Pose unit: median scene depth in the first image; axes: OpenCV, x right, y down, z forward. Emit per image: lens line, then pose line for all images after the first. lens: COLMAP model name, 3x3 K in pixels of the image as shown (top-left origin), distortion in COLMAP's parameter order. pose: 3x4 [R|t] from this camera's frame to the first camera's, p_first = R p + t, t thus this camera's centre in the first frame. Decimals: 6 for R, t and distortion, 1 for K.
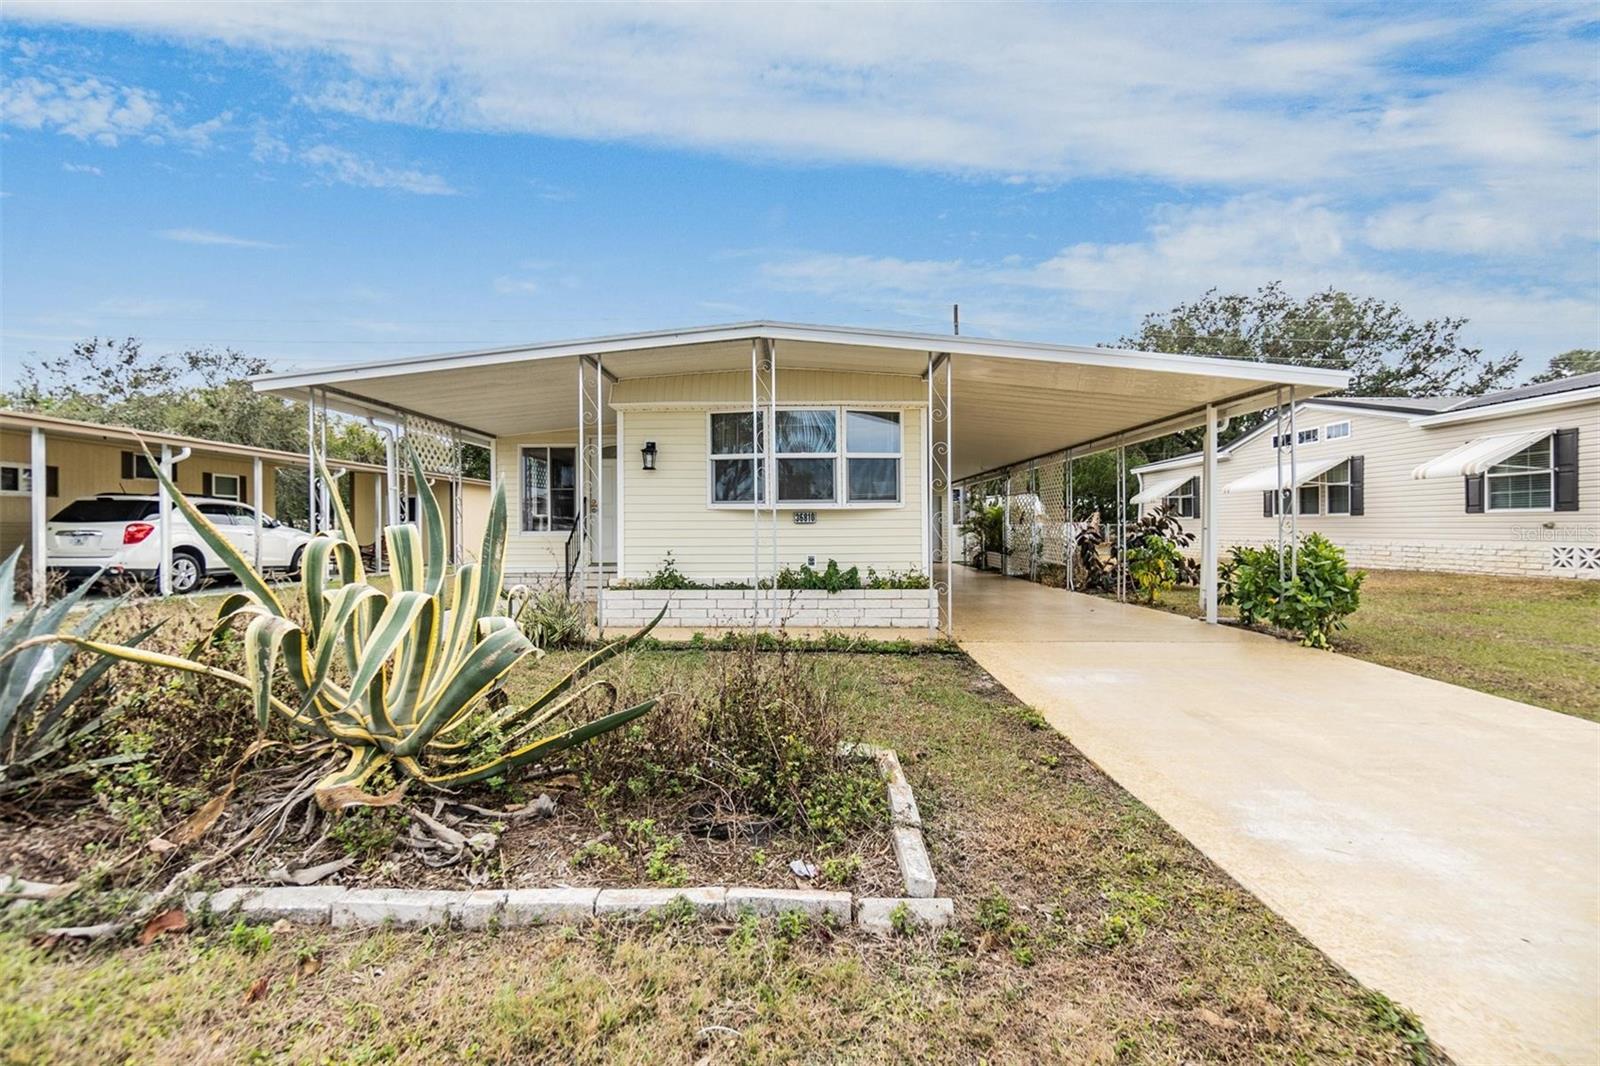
lens RADIAL K [[698.1, 0, 794.9], [0, 698.1, 512.4], [0, 0, 1]] dist [-0.002098, -0.000210]
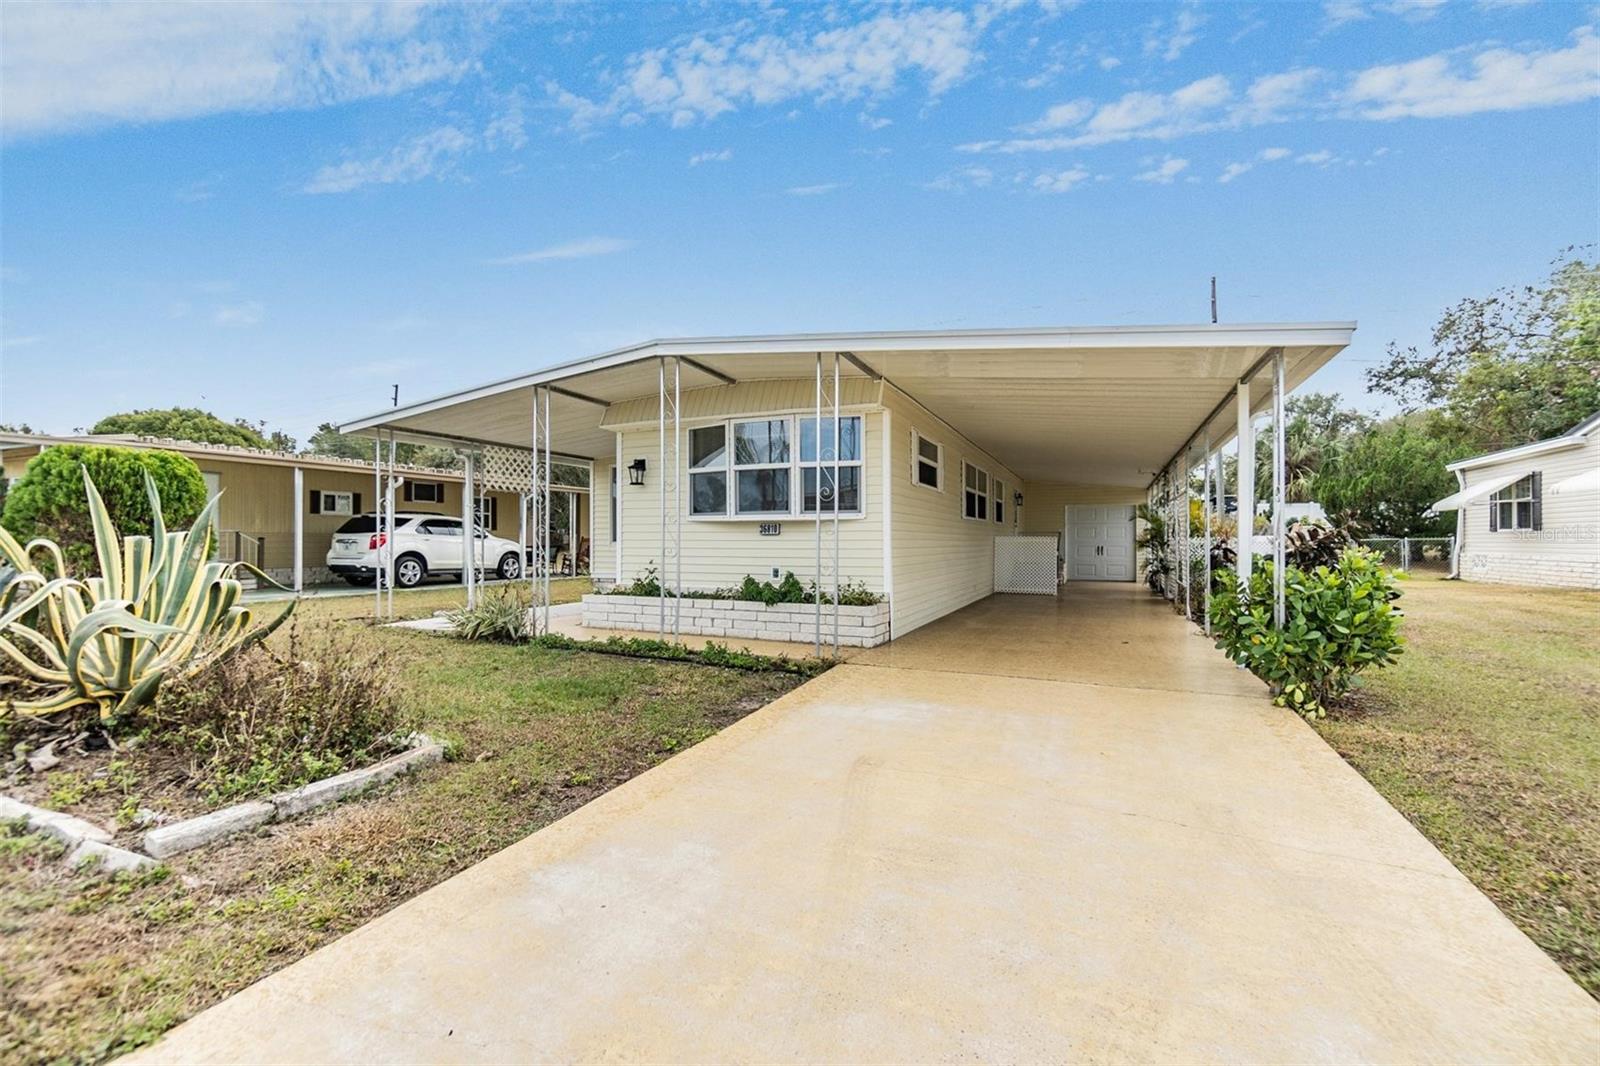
lens RADIAL K [[701.8, 0, 794.3], [0, 701.8, 524.5], [0, 0, 1]] dist [-0.002449, -0.000096]
pose [[0.914768, -0.003832, -0.403961, 0.454805], [0.003447, 0.999993, -0.001681, 0.002741], [0.403964, 0.000146, 0.914775, 0.103368]]
